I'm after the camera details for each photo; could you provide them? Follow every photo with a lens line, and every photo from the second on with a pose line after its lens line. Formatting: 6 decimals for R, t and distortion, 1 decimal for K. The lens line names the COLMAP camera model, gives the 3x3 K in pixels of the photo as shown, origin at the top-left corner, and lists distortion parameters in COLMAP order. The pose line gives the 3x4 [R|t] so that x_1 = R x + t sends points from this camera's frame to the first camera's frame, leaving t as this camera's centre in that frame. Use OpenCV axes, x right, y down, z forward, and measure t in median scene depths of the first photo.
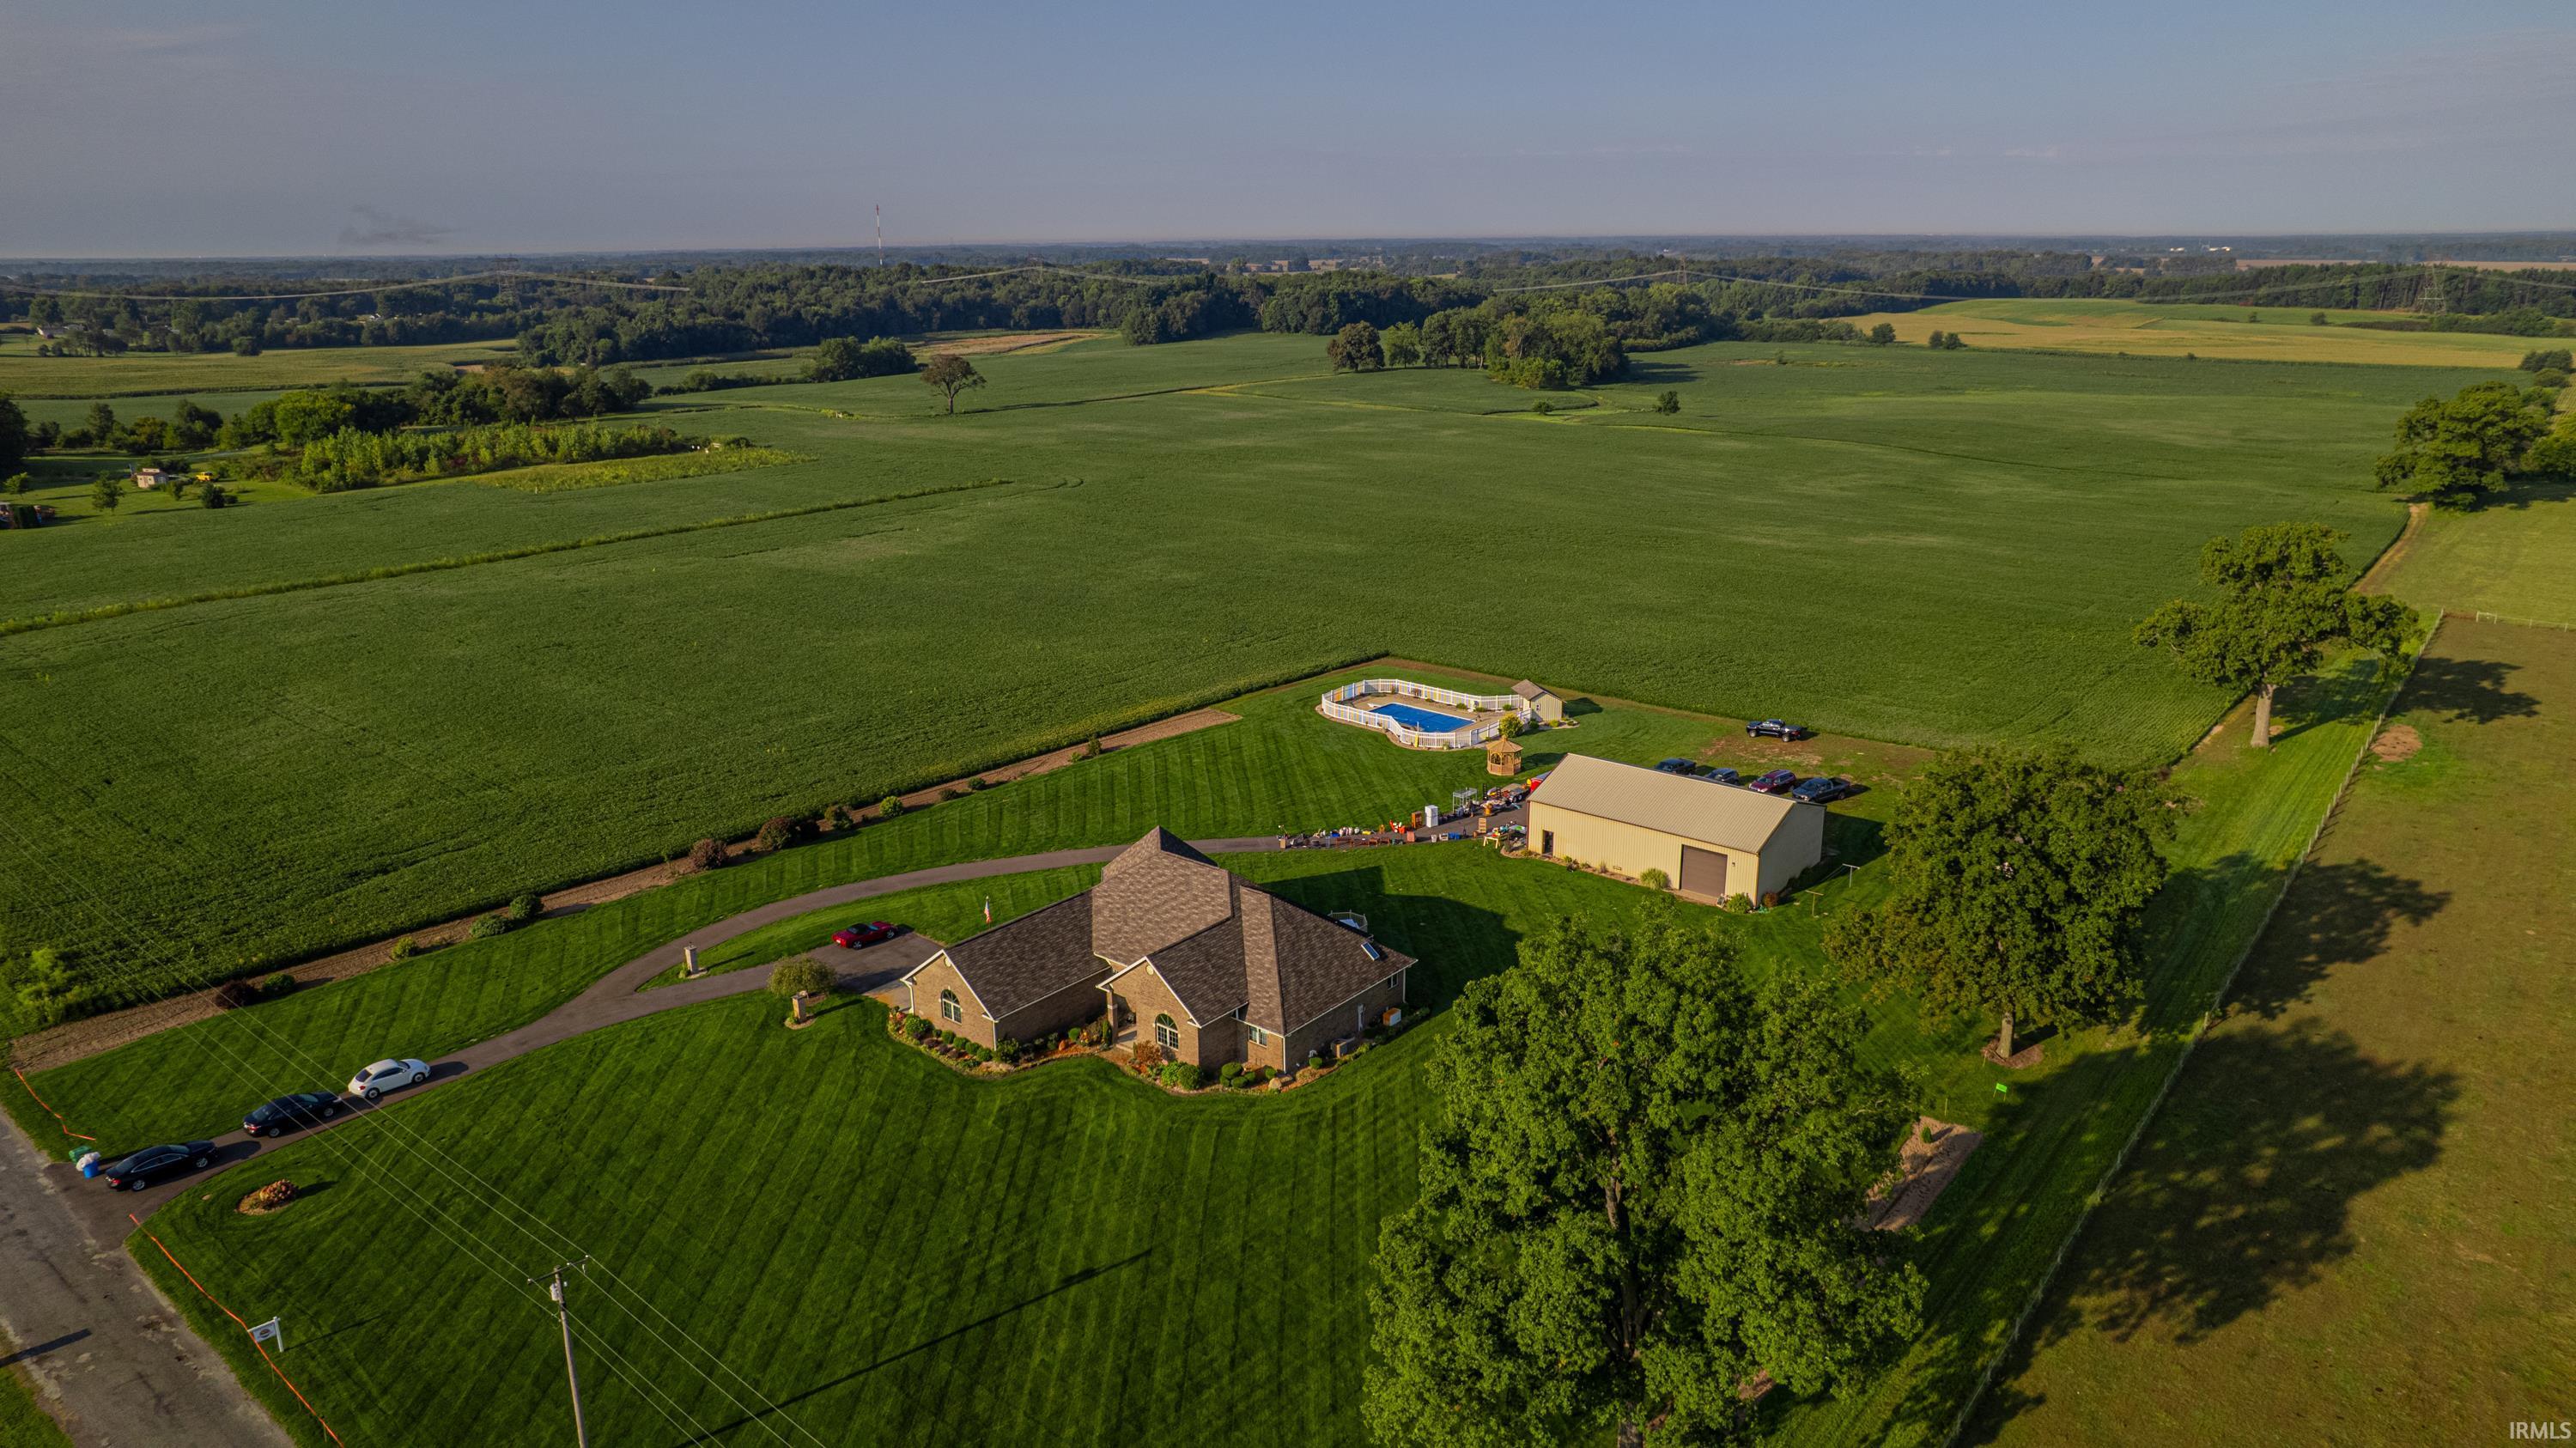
lens RADIAL K [[1633.7, 0, 1288.0], [0, 1633.7, 724.0], [0, 0, 1]] dist [-0.086618, 0.081164]
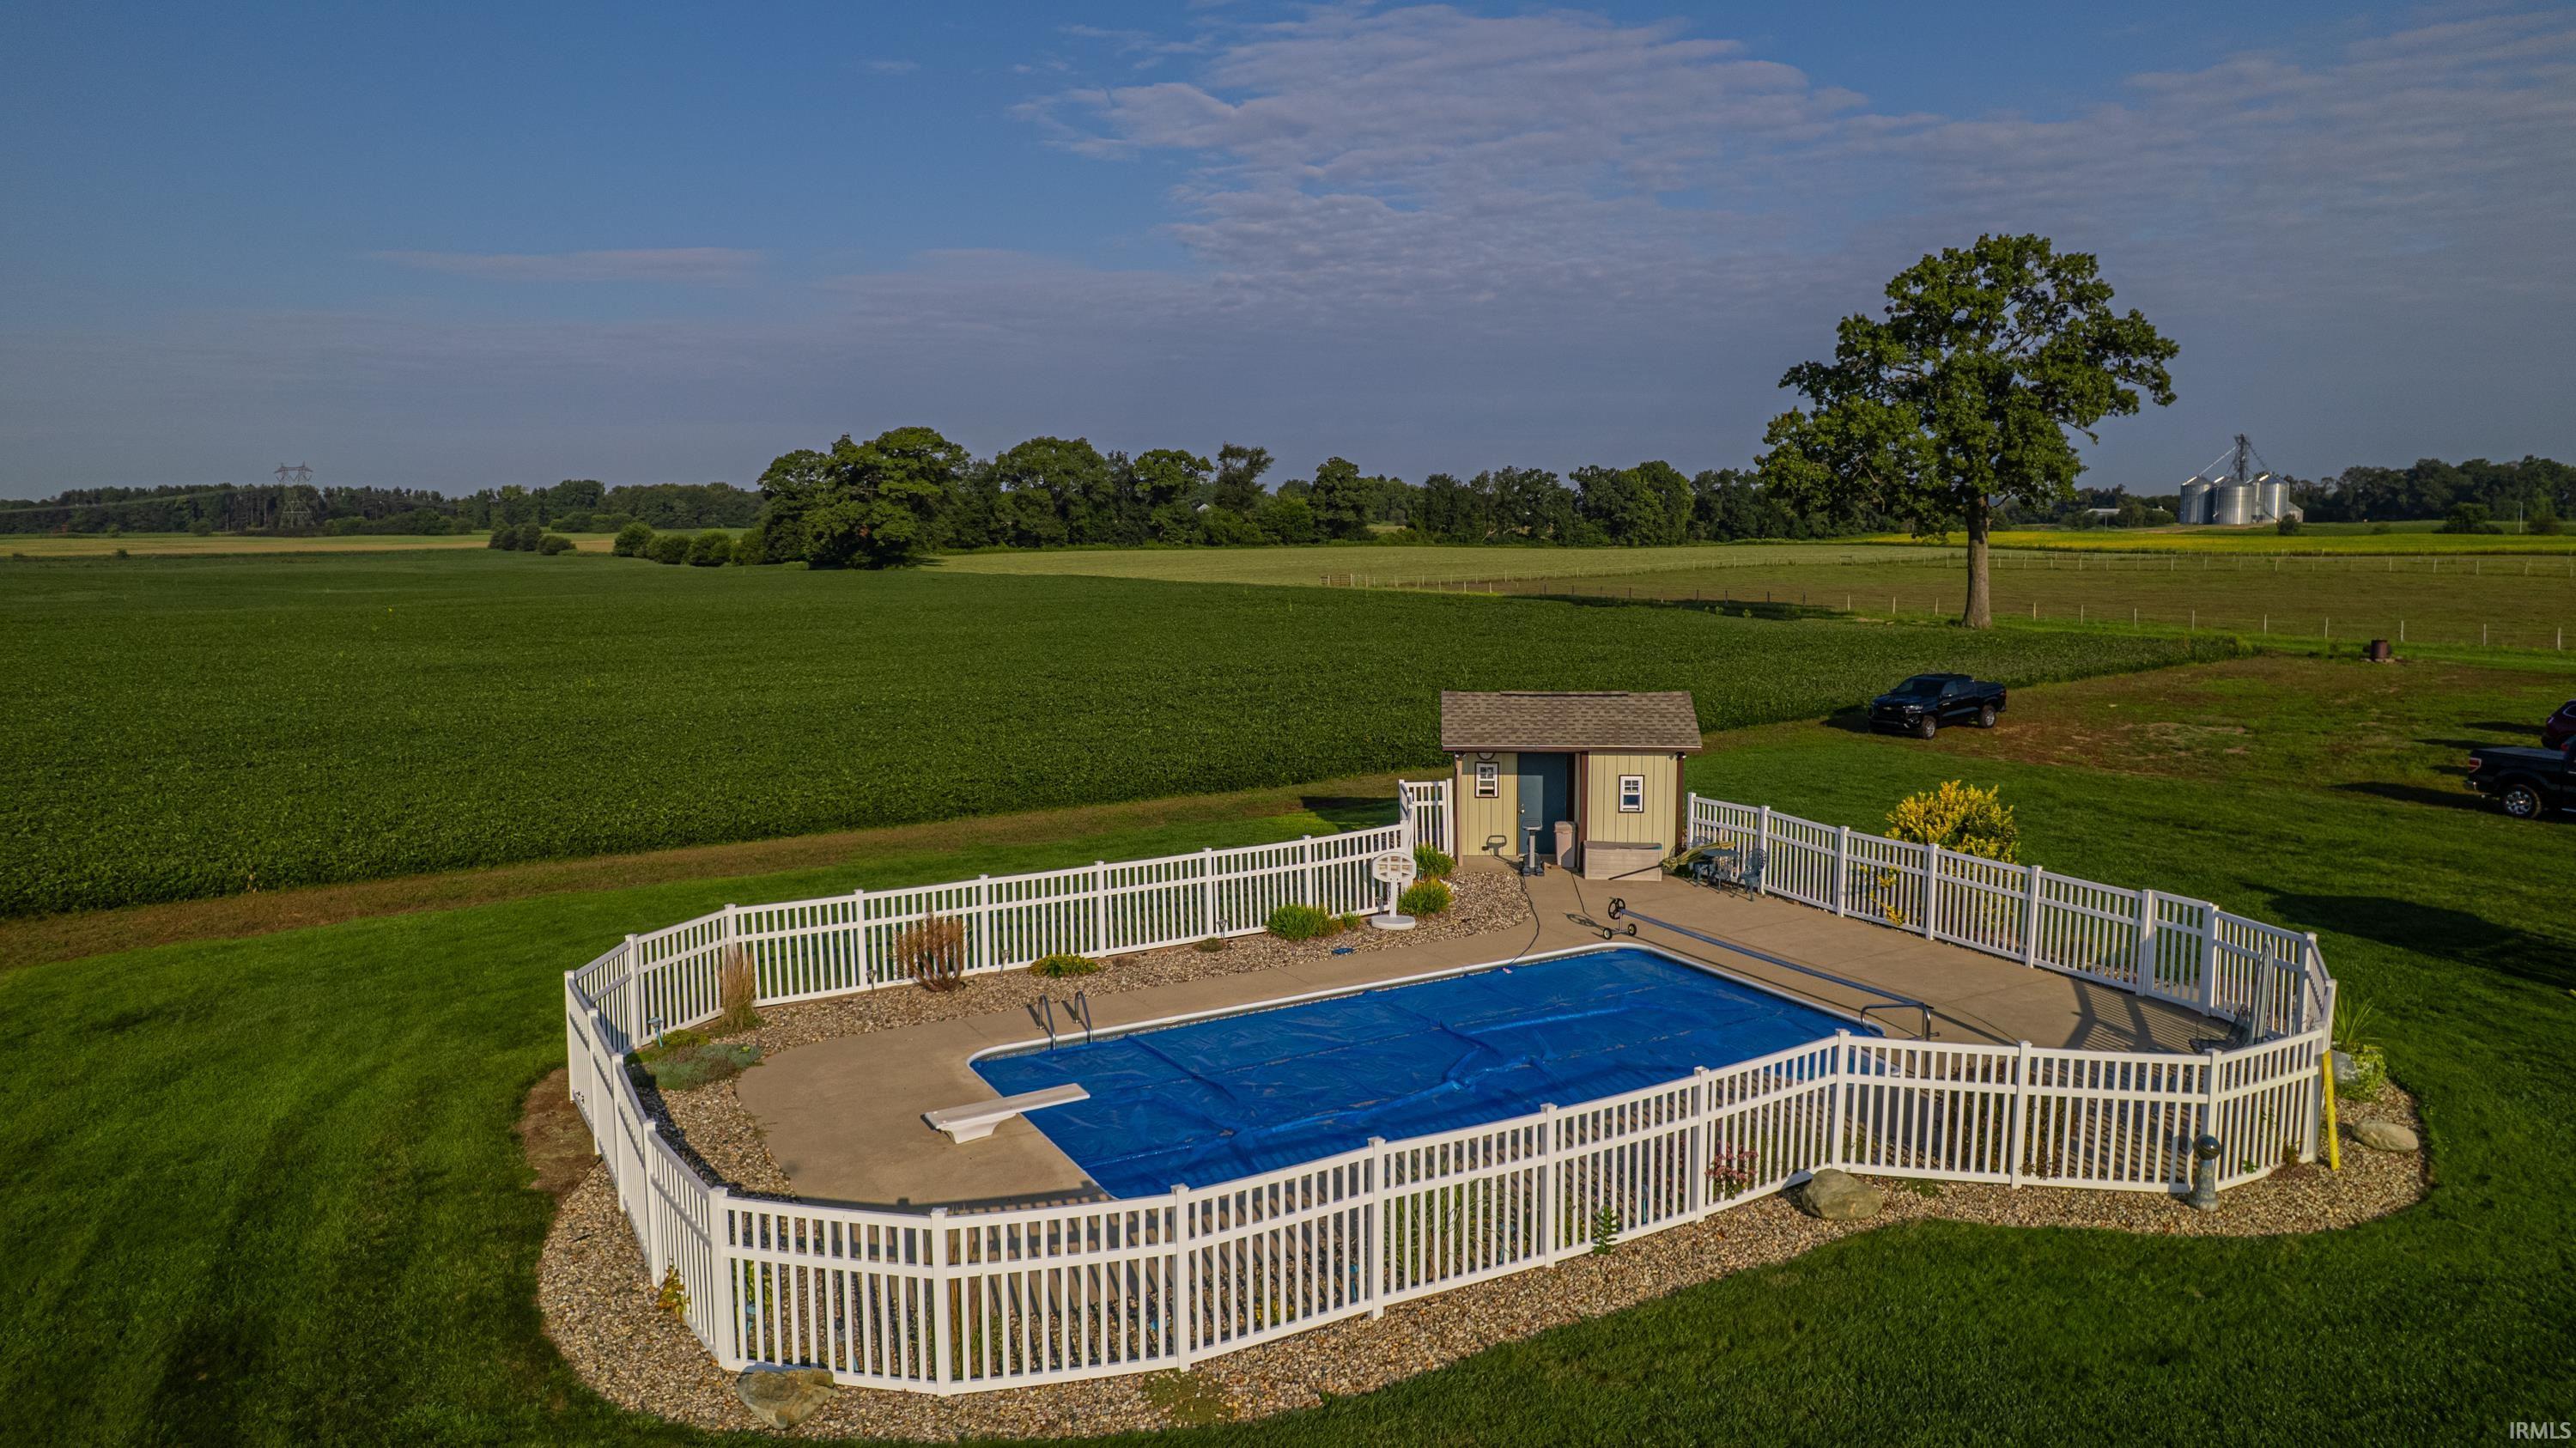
lens RADIAL K [[1633.7, 0, 1288.0], [0, 1633.7, 724.0], [0, 0, 1]] dist [-0.086618, 0.081164]
pose [[0.316511, -0.111835, 0.941973, -0.024287], [0.271575, 0.962143, 0.022978, -0.021960], [-0.908883, 0.248544, 0.334900, 0.627264]]
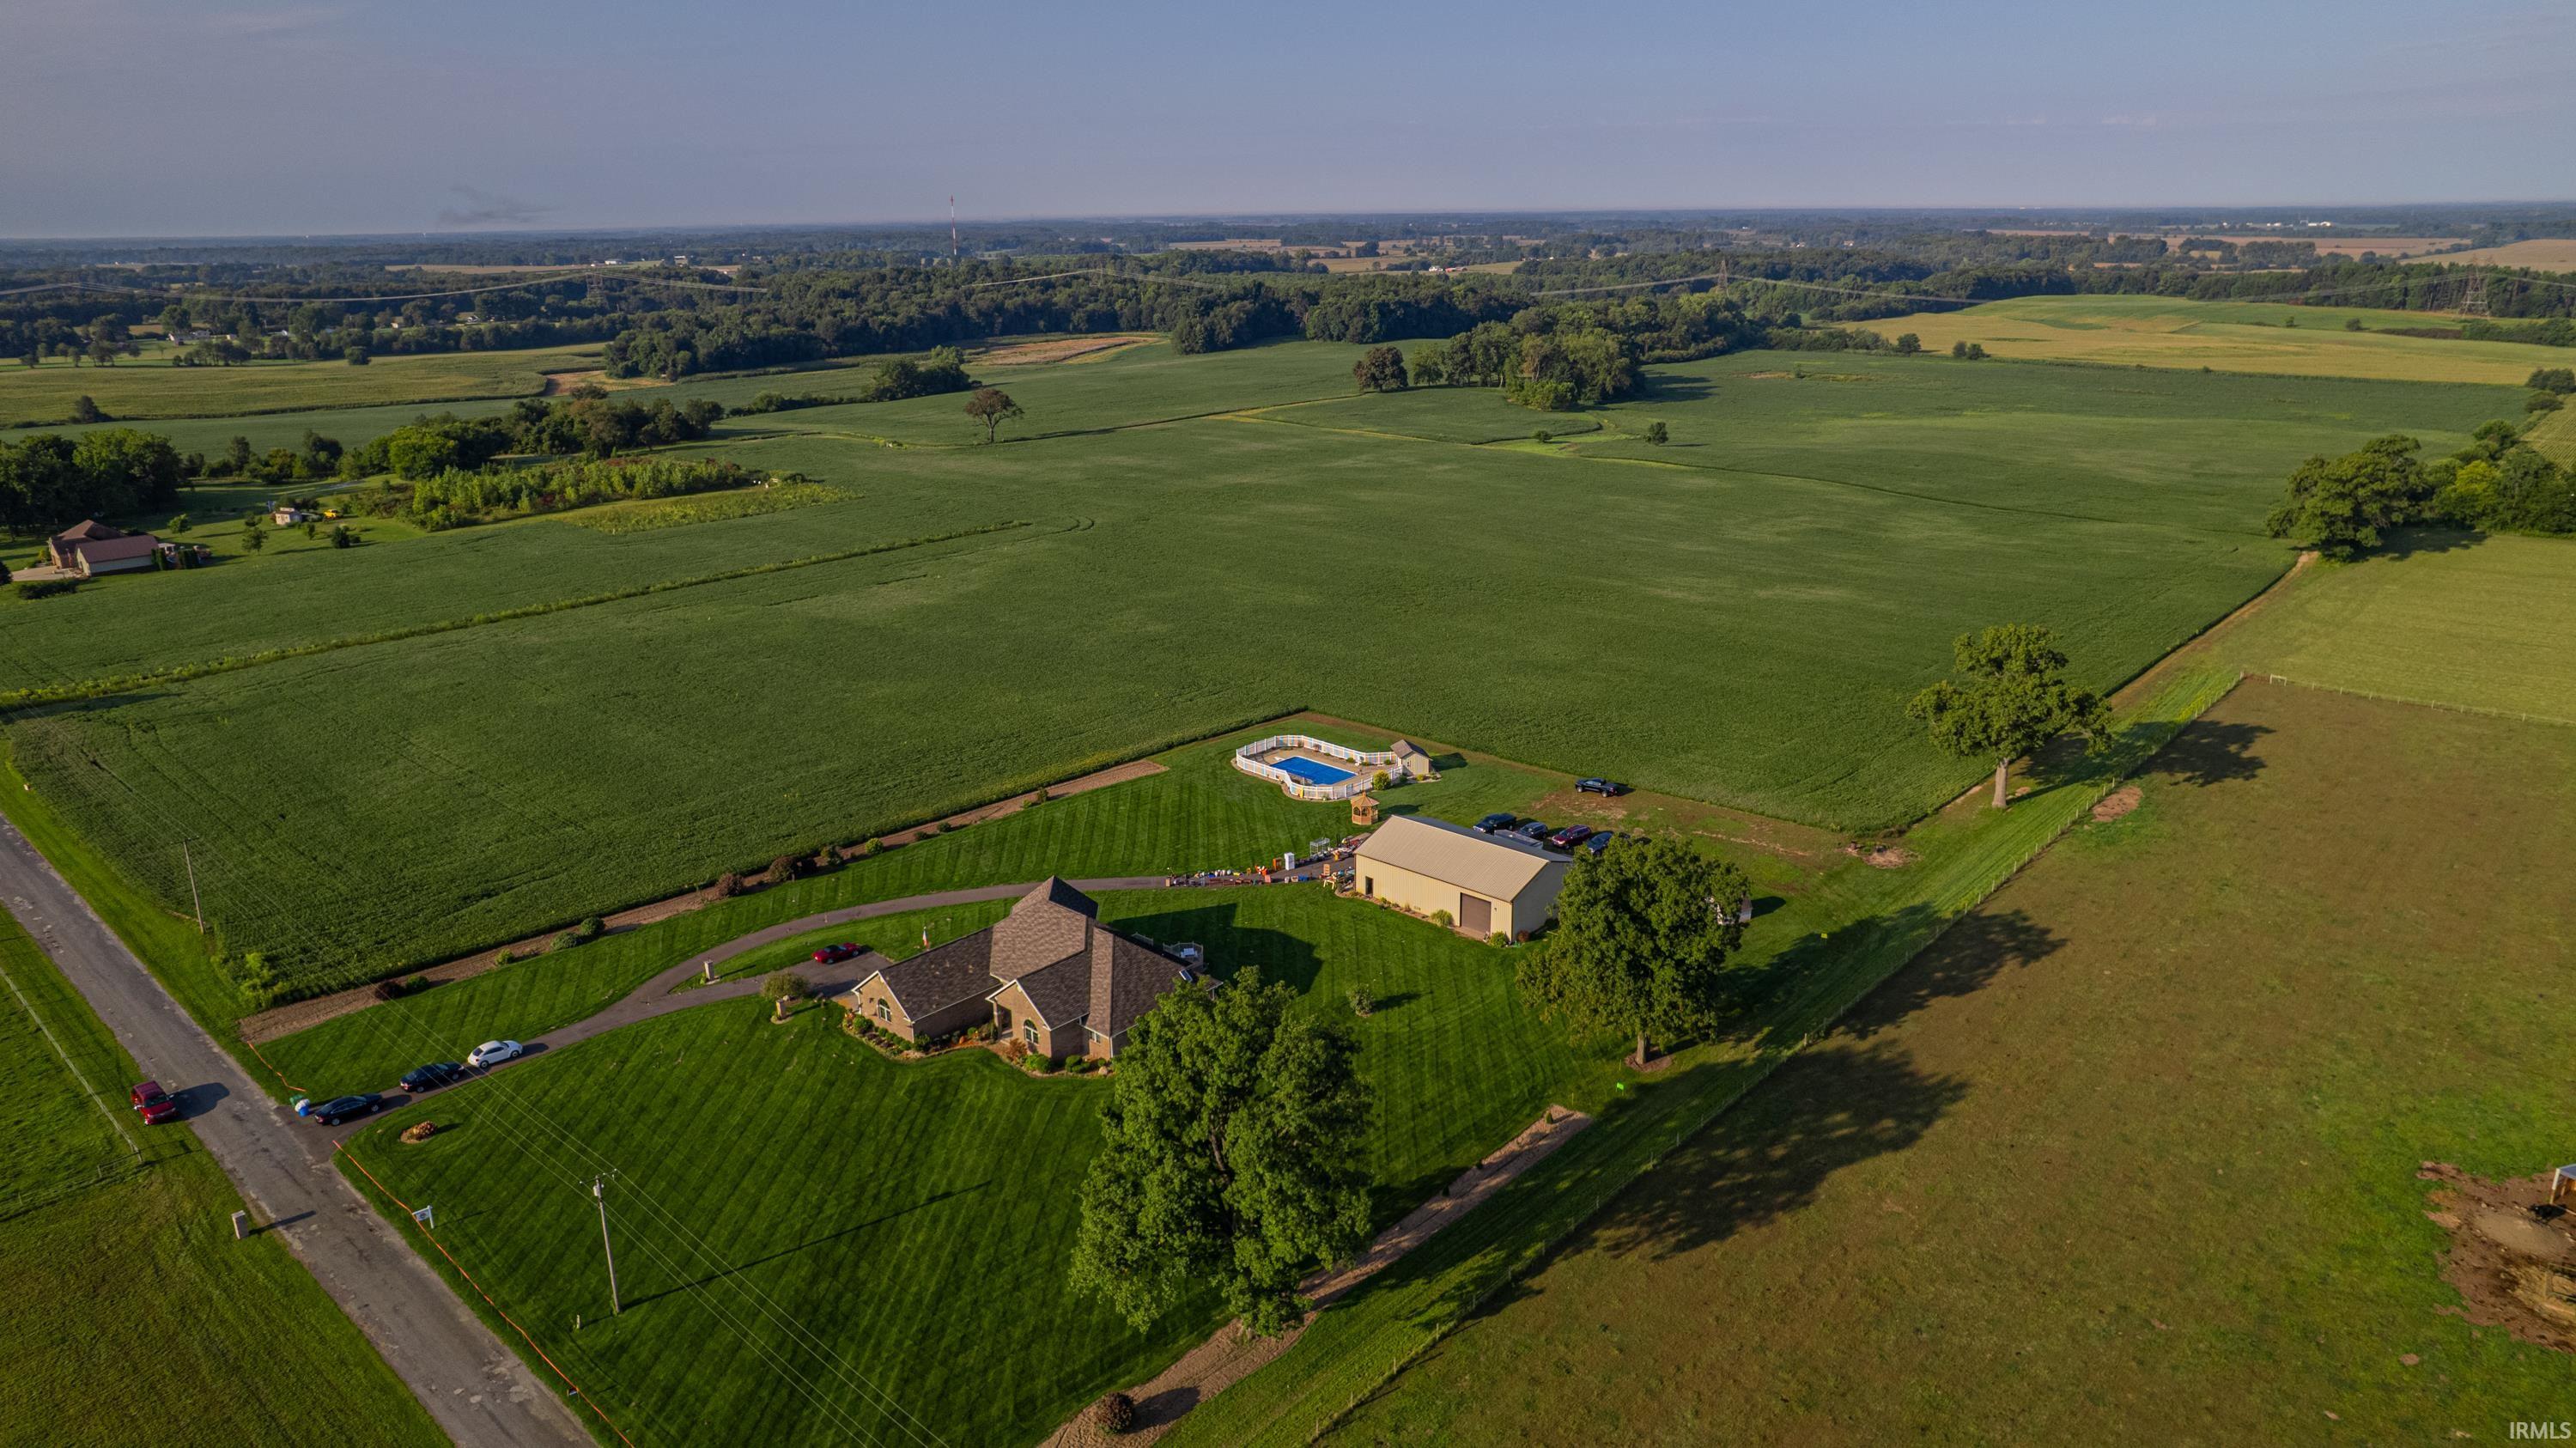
lens RADIAL K [[1633.7, 0, 1288.0], [0, 1633.7, 724.0], [0, 0, 1]] dist [-0.086618, 0.081164]
pose [[0.998843, 0.010501, -0.046936, 0.077375], [-0.009764, 0.999826, 0.015896, -0.037794], [0.047094, -0.015420, 0.998771, -0.144866]]
